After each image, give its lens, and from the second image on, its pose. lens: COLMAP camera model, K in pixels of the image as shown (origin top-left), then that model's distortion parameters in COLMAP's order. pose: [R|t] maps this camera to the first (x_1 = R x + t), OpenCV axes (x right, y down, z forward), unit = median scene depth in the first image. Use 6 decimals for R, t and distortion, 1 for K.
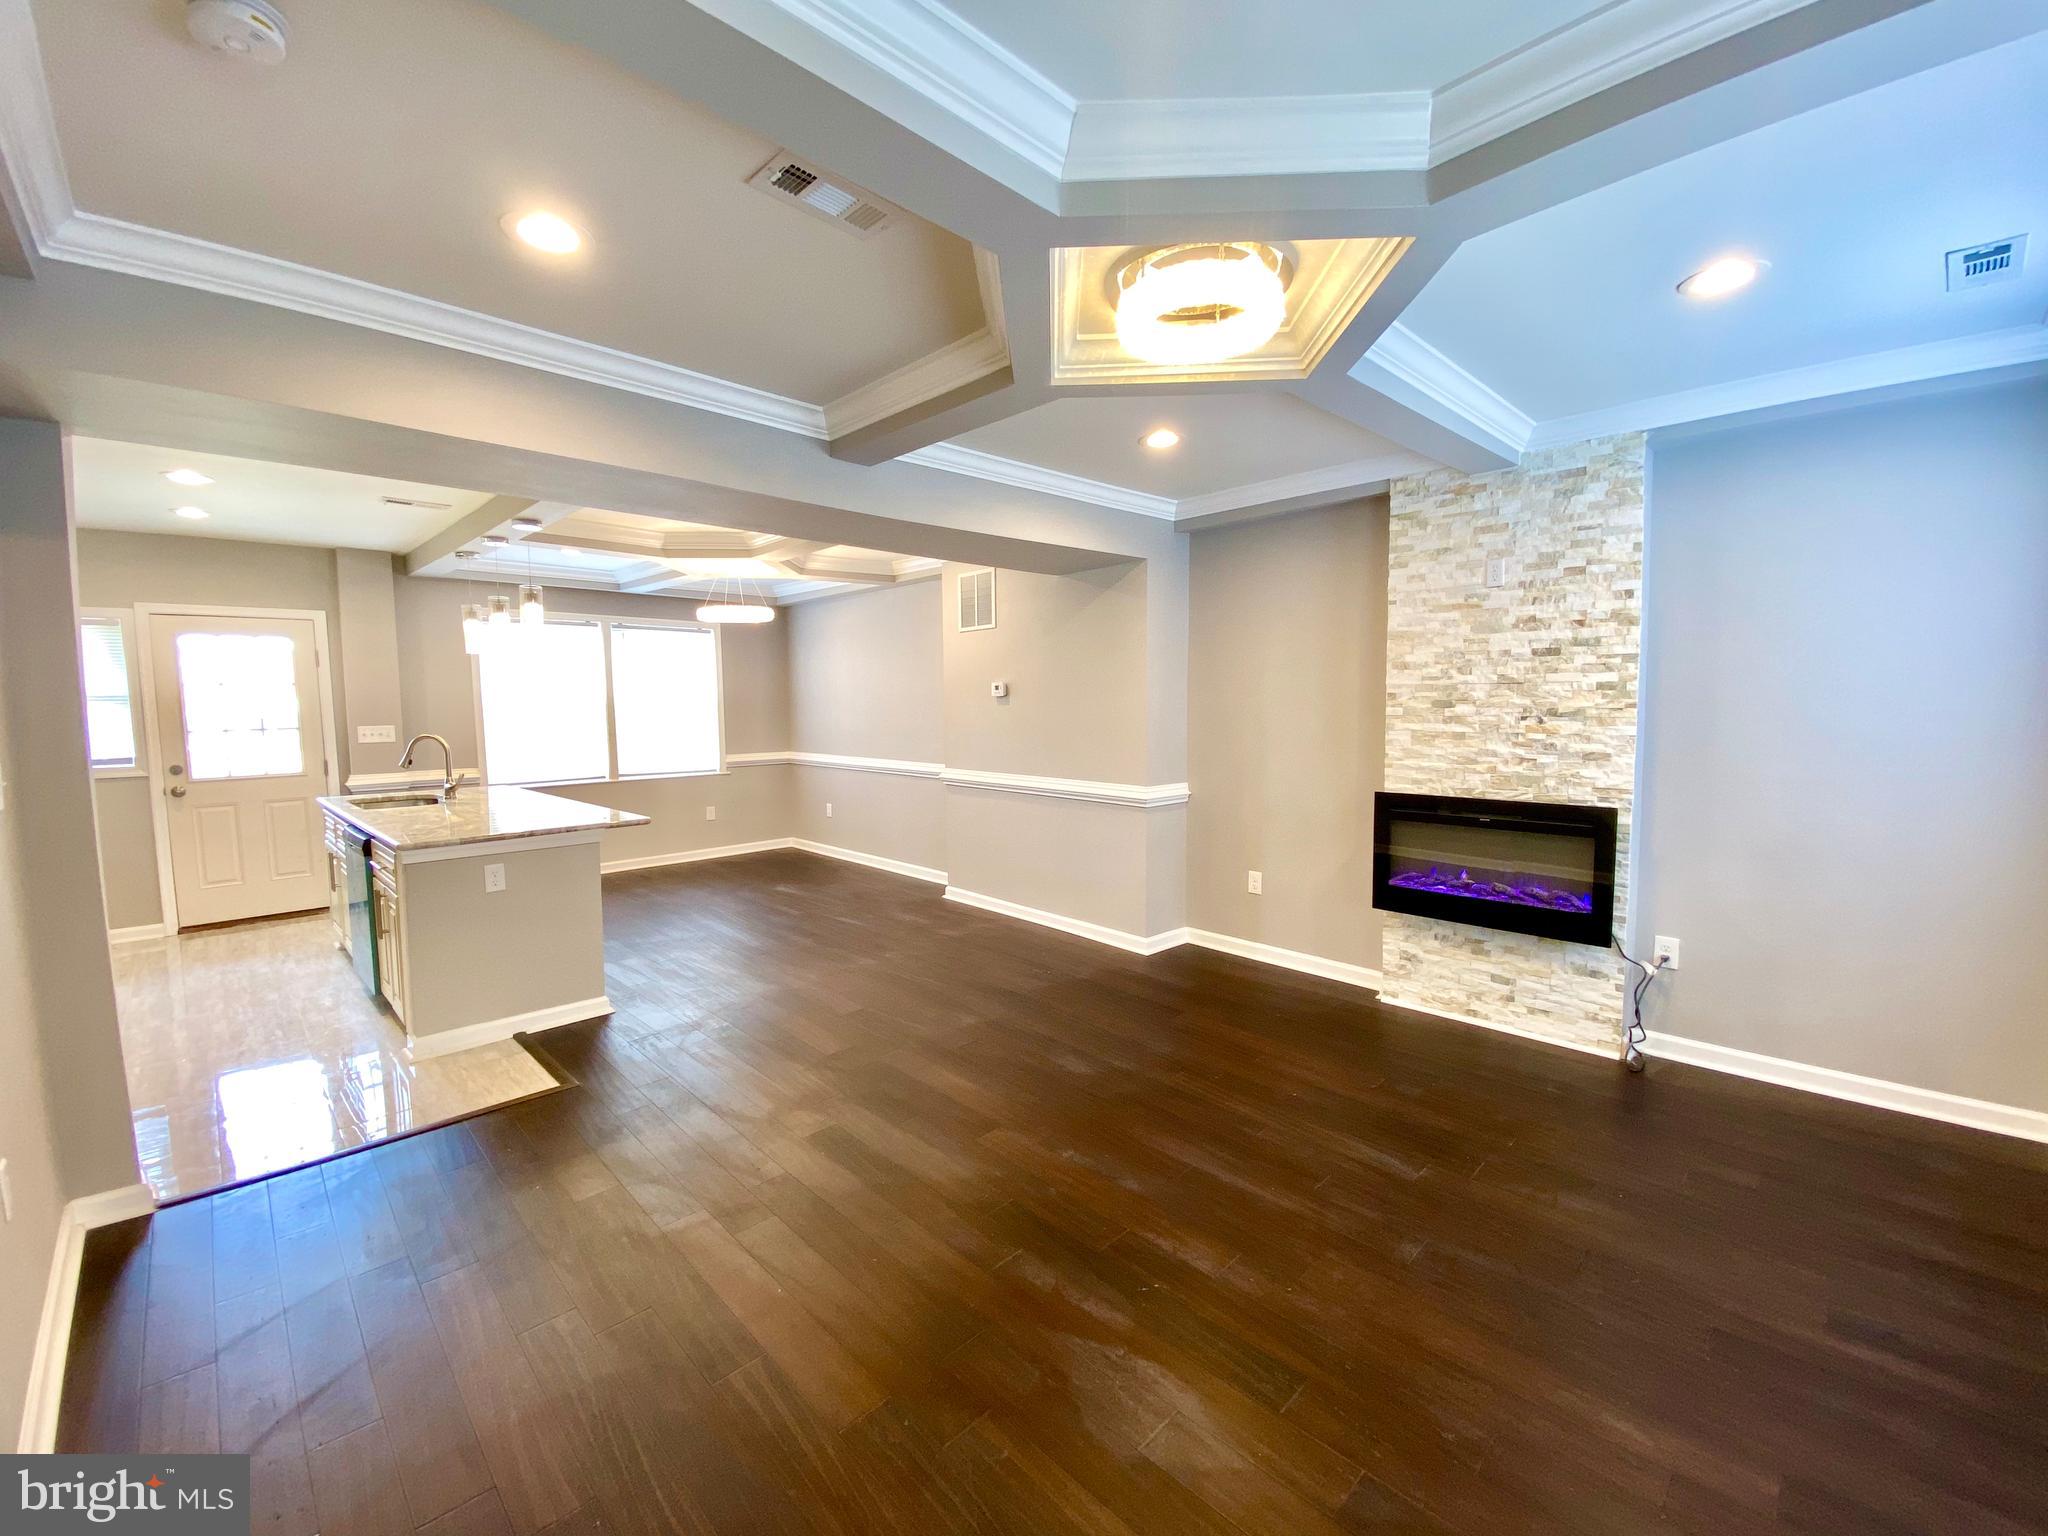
lens RADIAL K [[820.0, 0, 1025.5], [0, 820.0, 774.6], [0, 0, 1]] dist [0.009247, -0.014978]
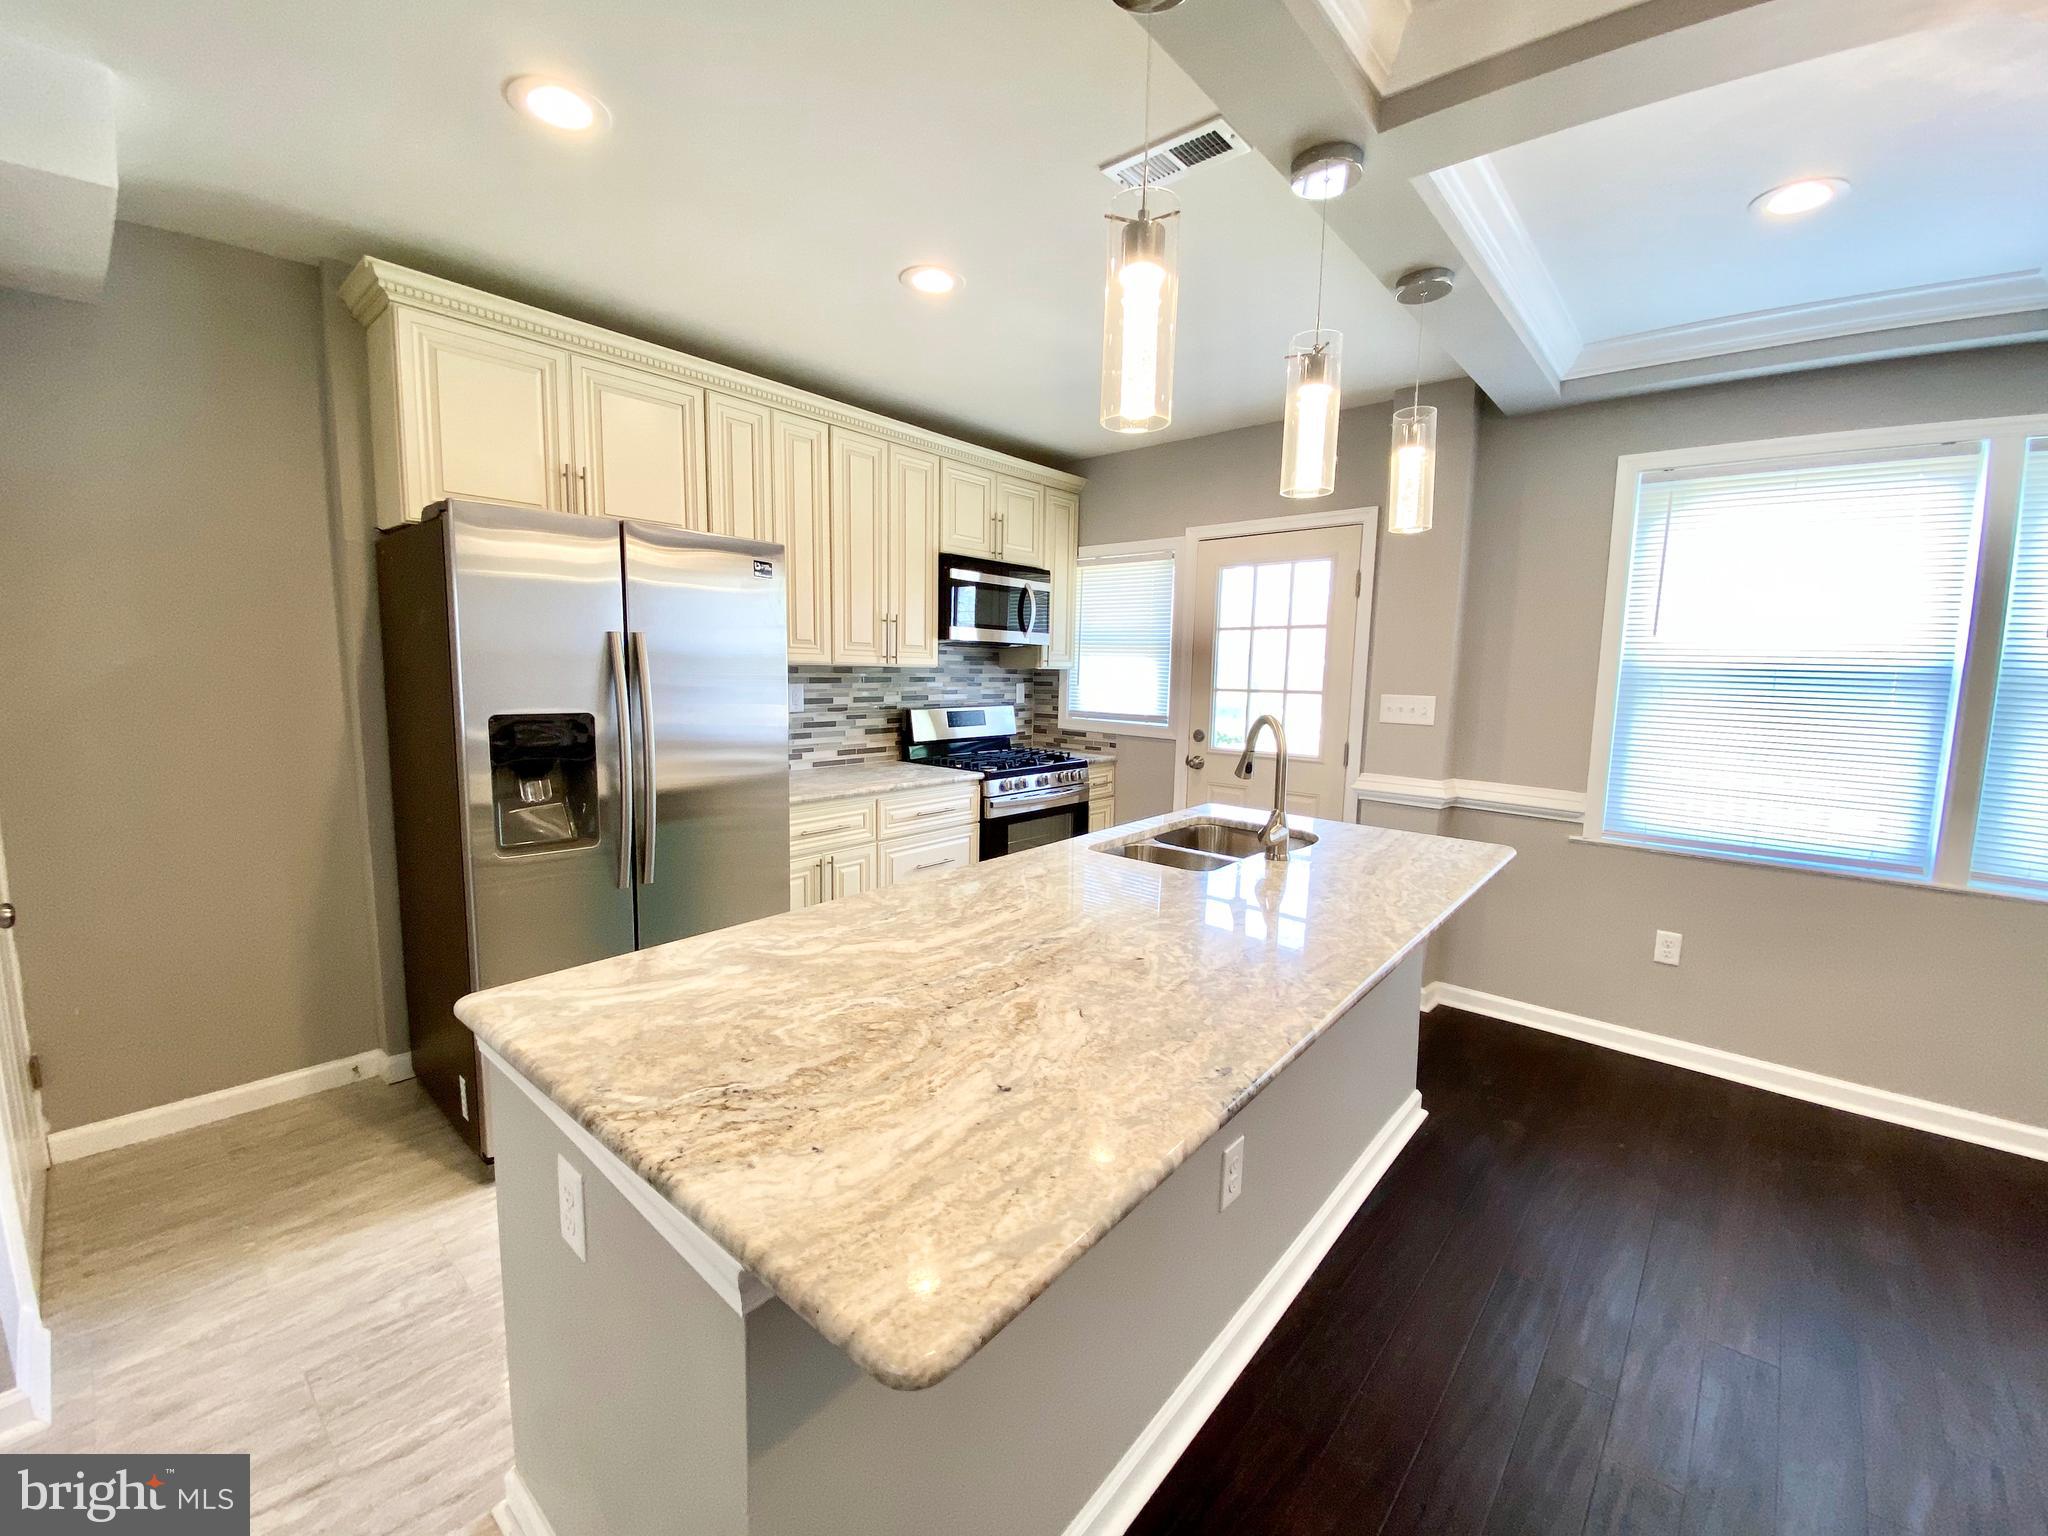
lens RADIAL K [[820.0, 0, 1049.8], [0, 820.0, 763.1], [0, 0, 1]] dist [0.009247, -0.014978]
pose [[0.091707, 0.129492, -0.987331, -0.344523], [-0.110319, 0.986727, 0.119166, -0.085333], [0.989656, 0.097993, 0.104775, 1.093792]]
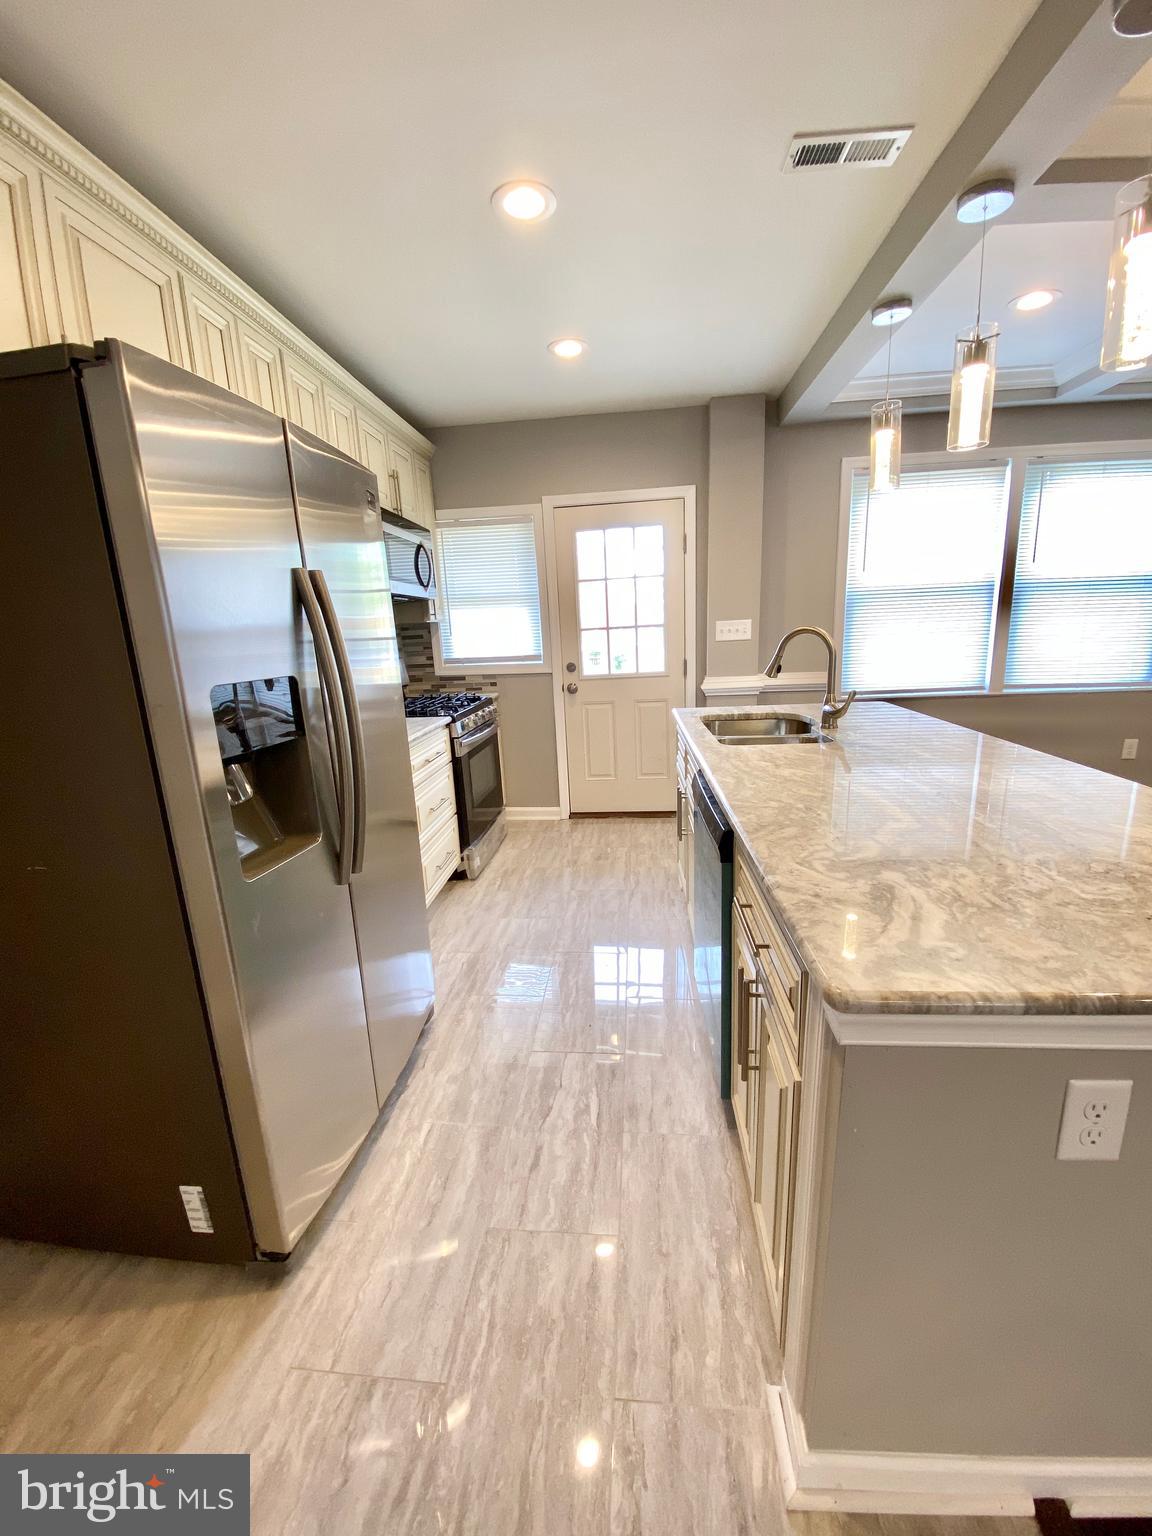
lens RADIAL K [[615.0, 0, 587.0], [0, 615.0, 766.6], [0, 0, 1]] dist [0.009247, -0.014978]
pose [[0.642745, 0.153406, -0.750564, -0.599909], [-0.029273, 0.983948, 0.176040, -0.027577], [0.765521, -0.091177, 0.636918, 0.716547]]
